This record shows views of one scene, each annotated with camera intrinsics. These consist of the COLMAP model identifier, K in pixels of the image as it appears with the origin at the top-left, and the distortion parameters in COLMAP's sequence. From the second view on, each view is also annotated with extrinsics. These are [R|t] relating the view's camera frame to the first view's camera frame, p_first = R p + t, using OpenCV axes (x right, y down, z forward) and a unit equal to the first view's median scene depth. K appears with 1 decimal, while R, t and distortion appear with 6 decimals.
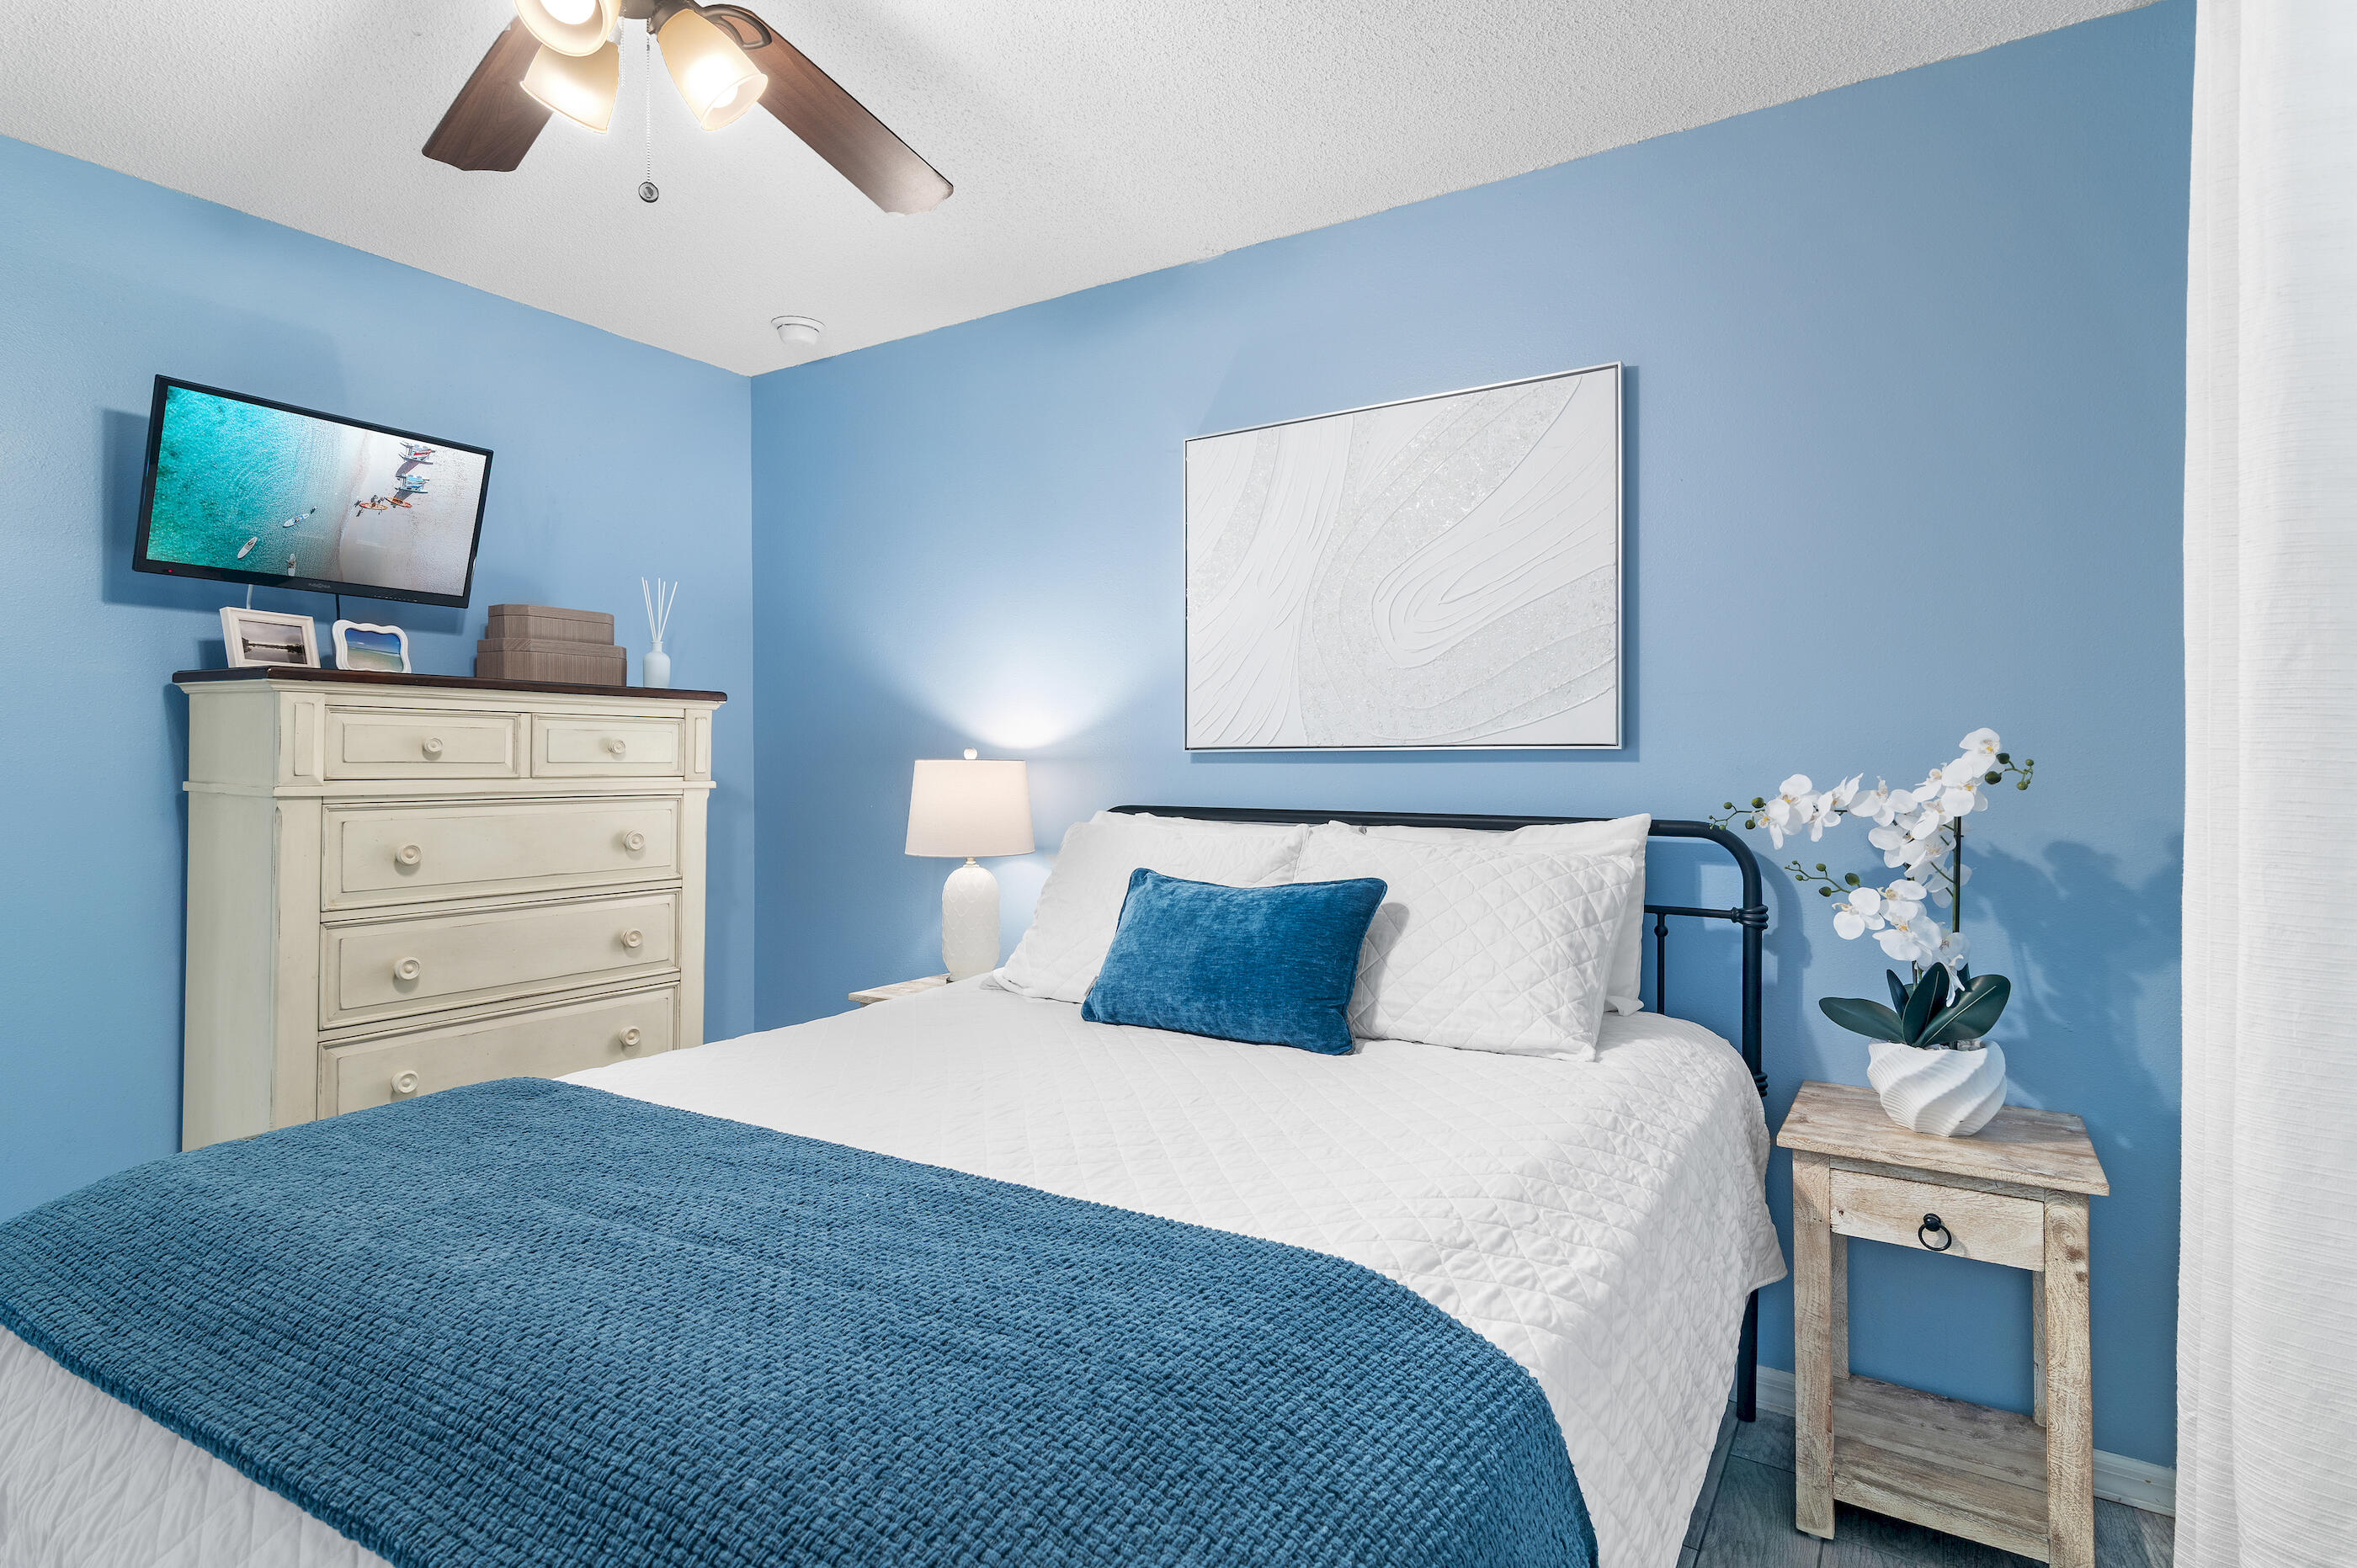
lens RADIAL K [[1220.1, 0, 1173.5], [0, 1220.1, 751.6], [0, 0, 1]] dist [0.001055, 0.000404]
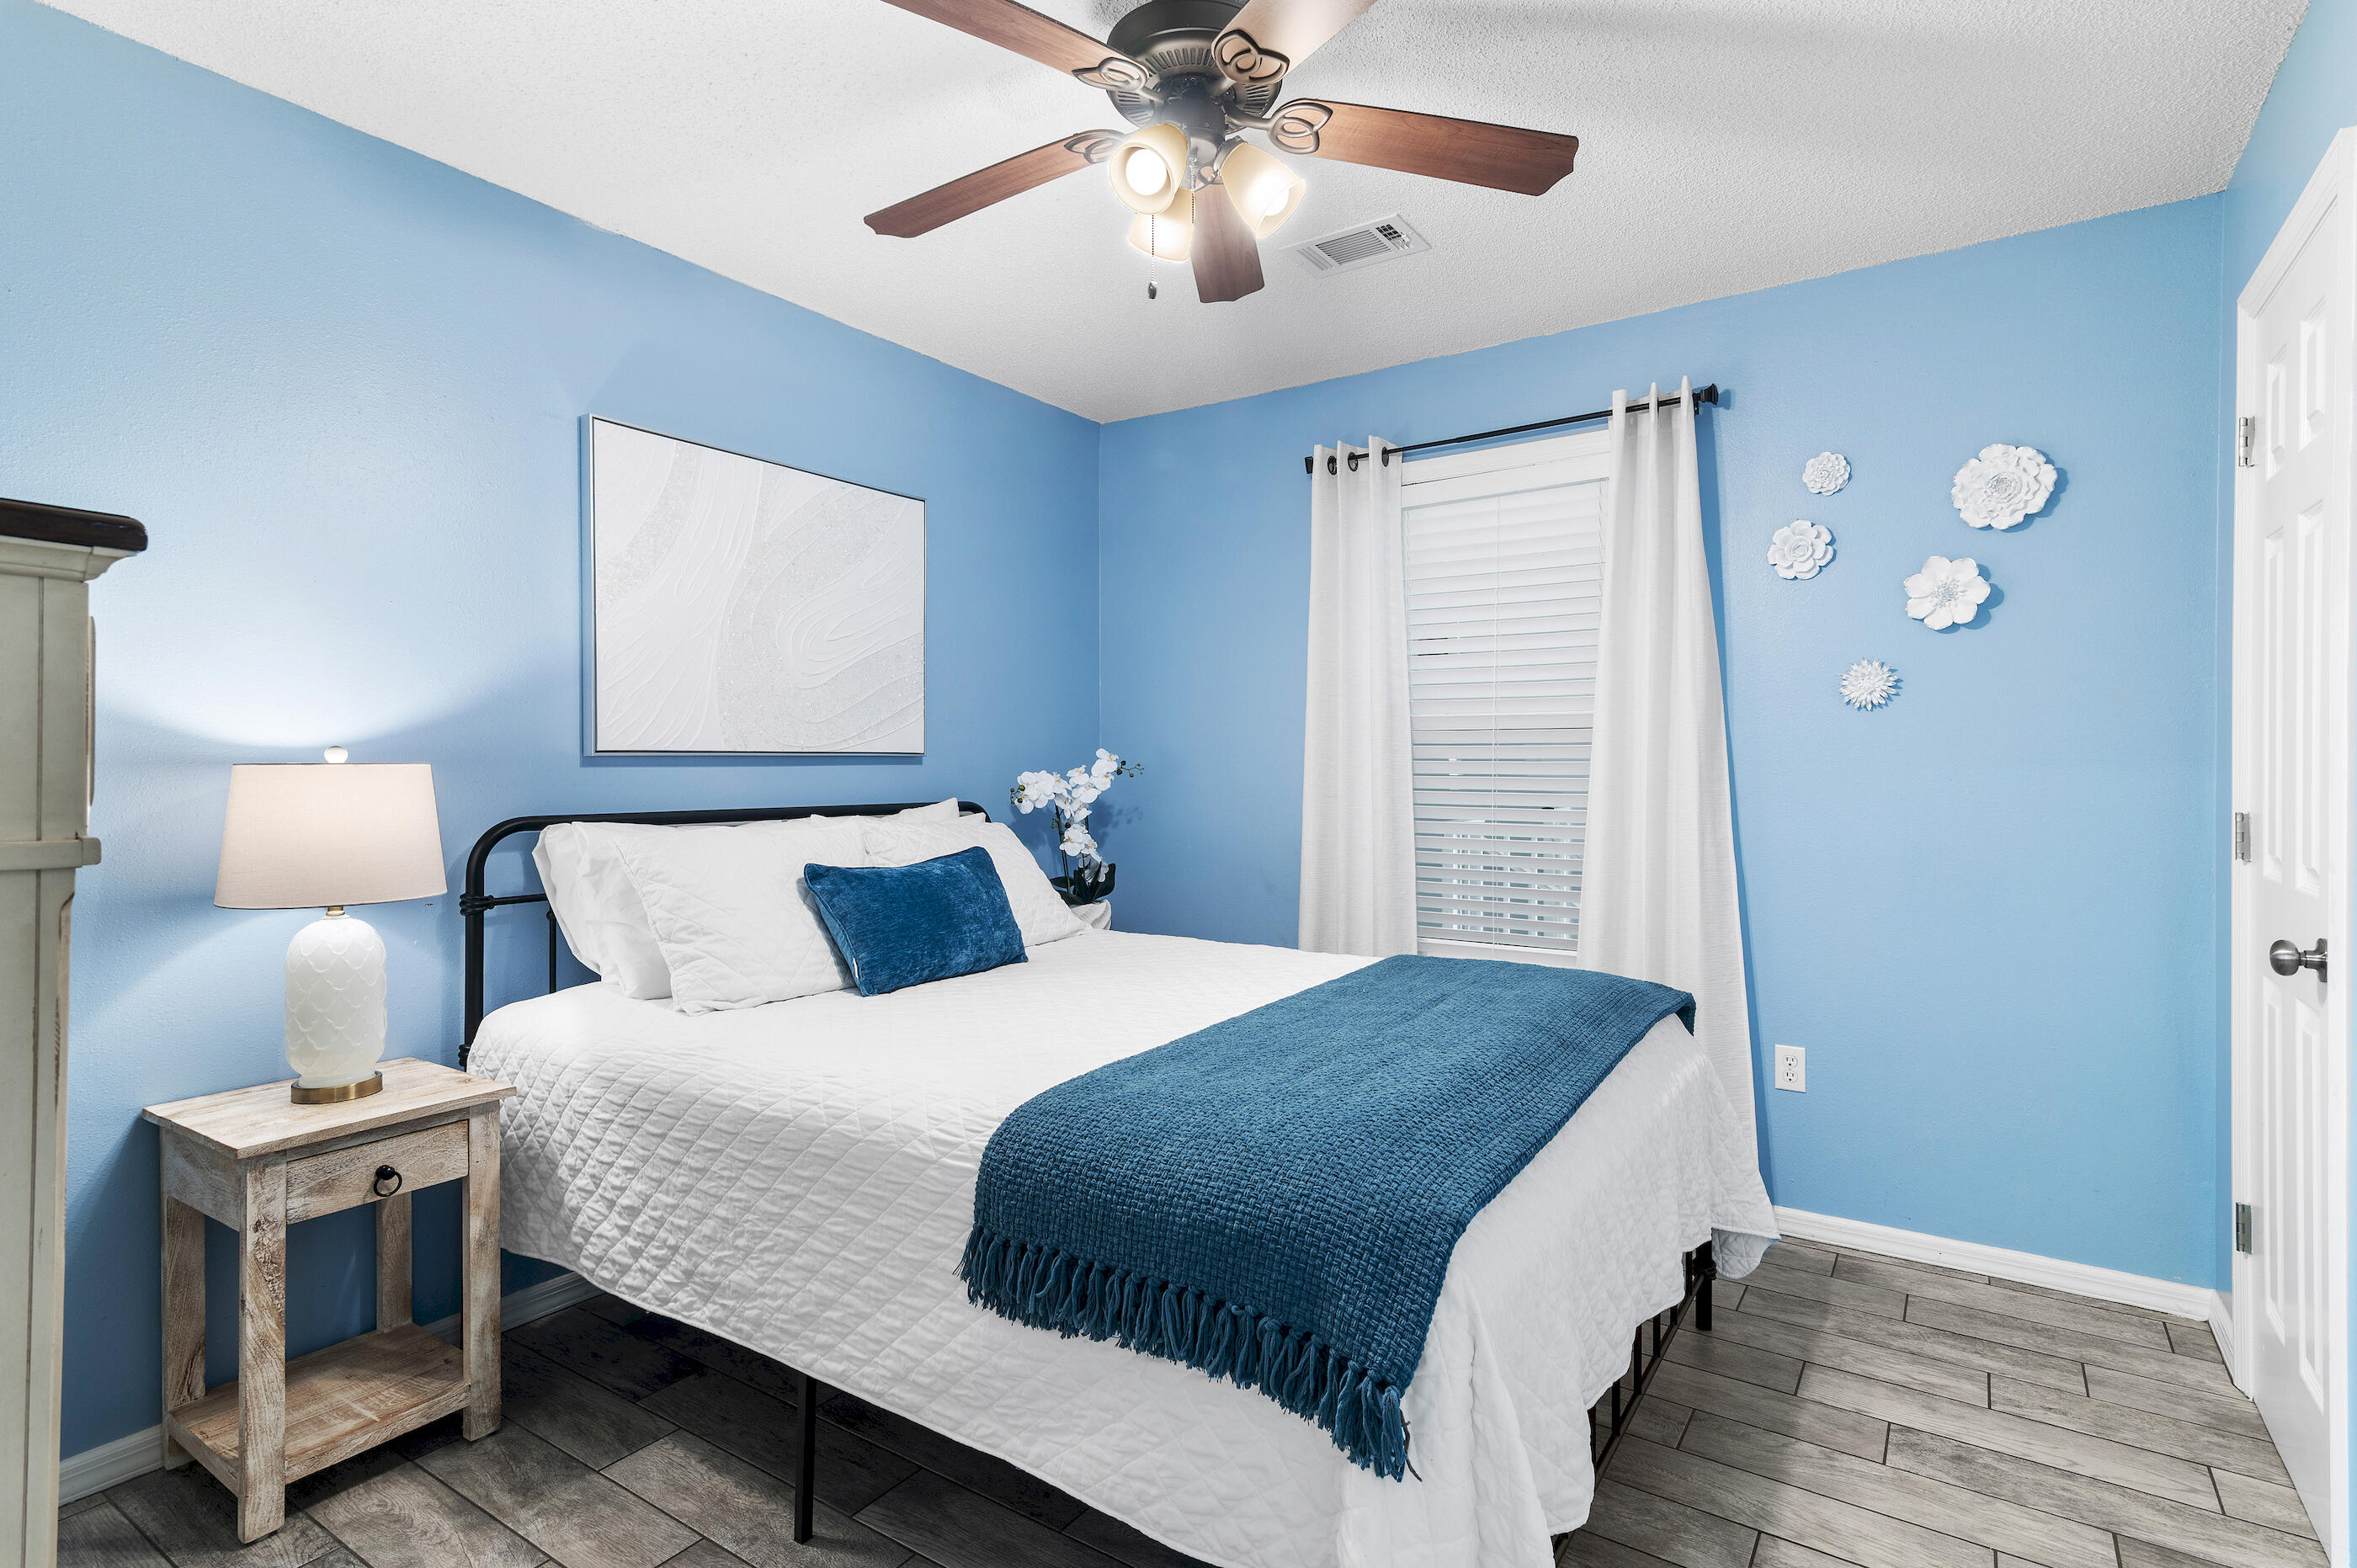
lens RADIAL K [[1167.4, 0, 1178.5], [0, 1167.4, 784.0], [0, 0, 1]] dist [0.001662, 0.000201]
pose [[0.024040, -0.023793, 0.999428, -1.051506], [-0.010680, 0.999654, 0.024055, -0.006082], [-0.999654, -0.011252, 0.023778, 0.641610]]
